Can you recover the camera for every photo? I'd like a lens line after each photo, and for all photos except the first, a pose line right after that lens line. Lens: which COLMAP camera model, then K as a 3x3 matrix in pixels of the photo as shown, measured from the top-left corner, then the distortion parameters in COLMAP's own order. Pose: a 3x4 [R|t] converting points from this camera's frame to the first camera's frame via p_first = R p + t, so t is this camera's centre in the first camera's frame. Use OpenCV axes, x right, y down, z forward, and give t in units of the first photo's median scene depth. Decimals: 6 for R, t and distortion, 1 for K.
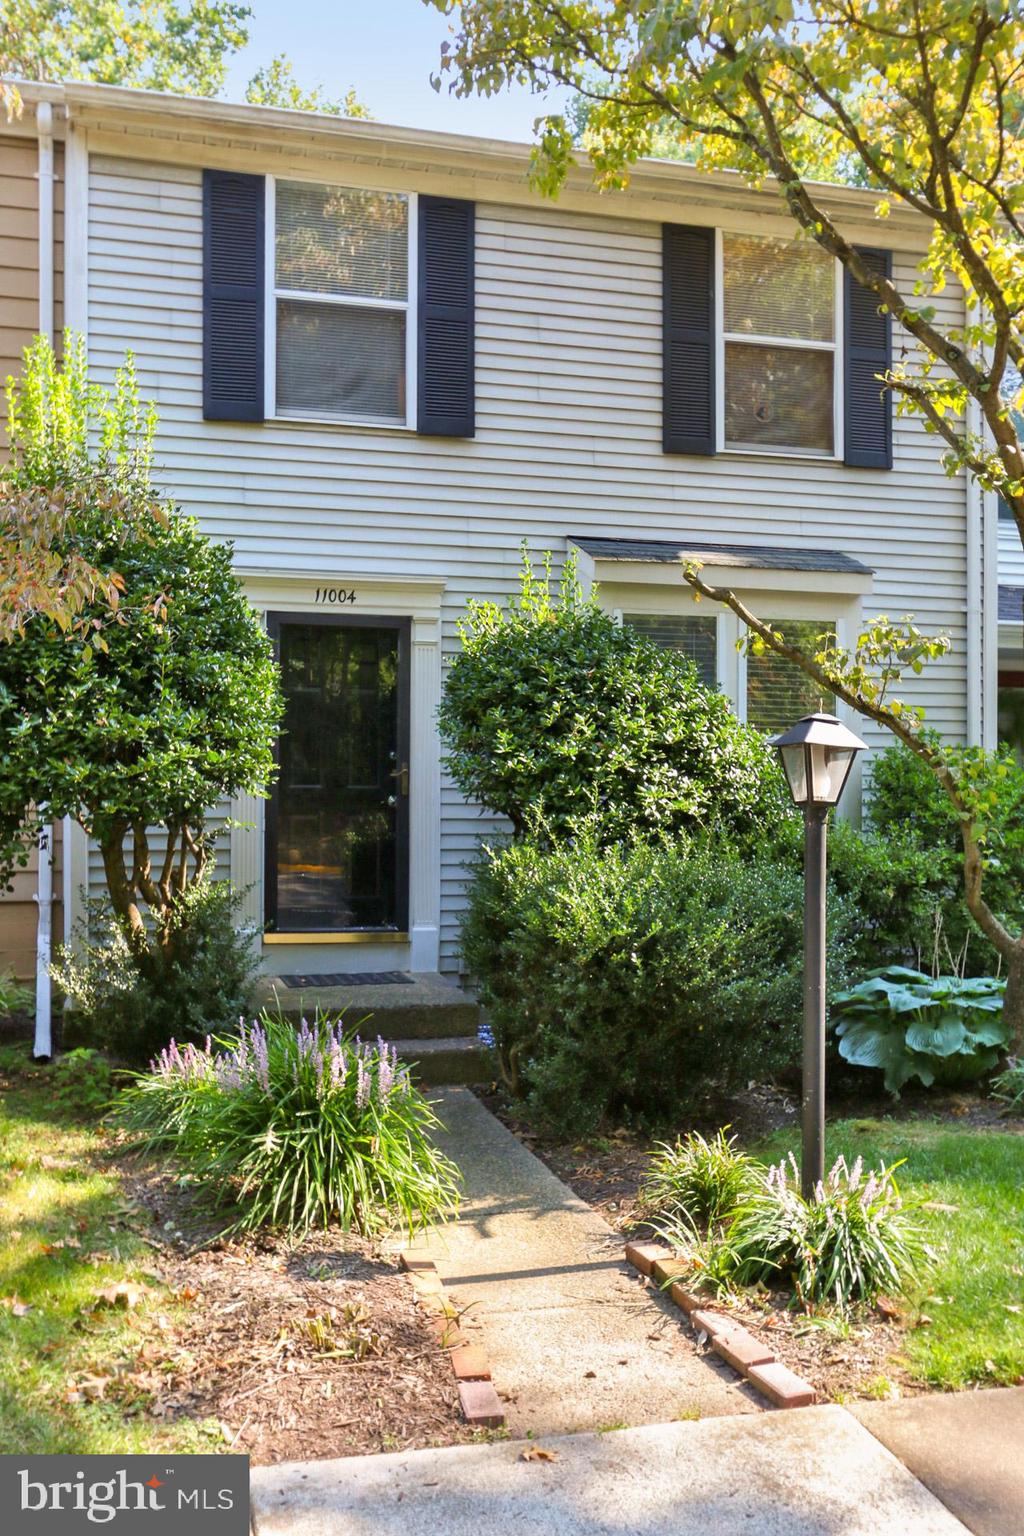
lens RADIAL K [[1656.1, 0, 512.0], [0, 1656.1, 768.0], [0, 0, 1]] dist [-0.078679, 0.218470]
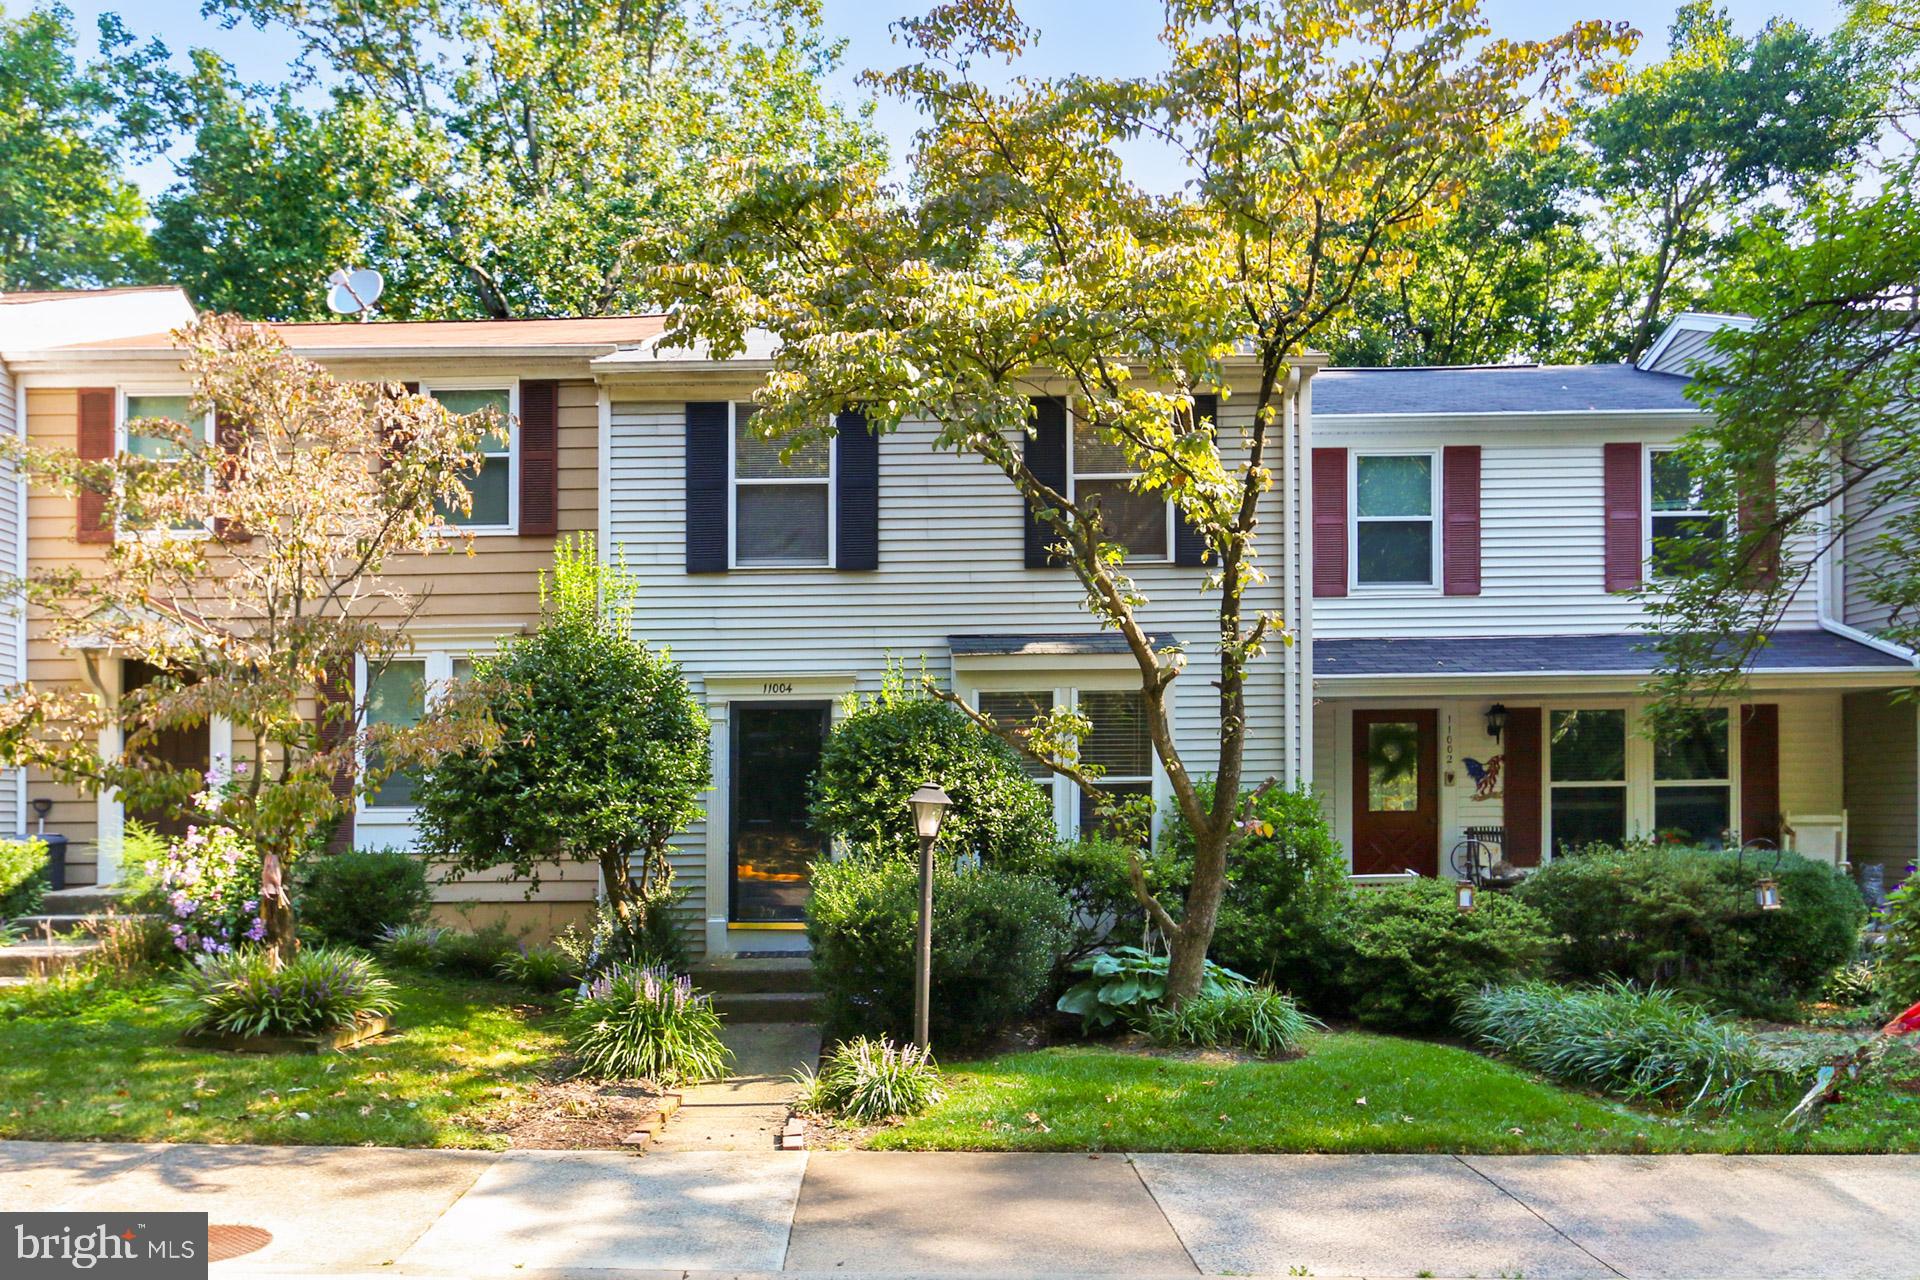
lens RADIAL K [[2090.1, 0, 960.0], [0, 2090.1, 640.0], [0, 0, 1]] dist [-0.098763, -0.004258]
pose [[0.953952, -0.037558, -0.297600, 0.597489], [0.021564, 0.998150, -0.056844, -0.039687], [0.299185, 0.047809, 0.952997, -0.701634]]
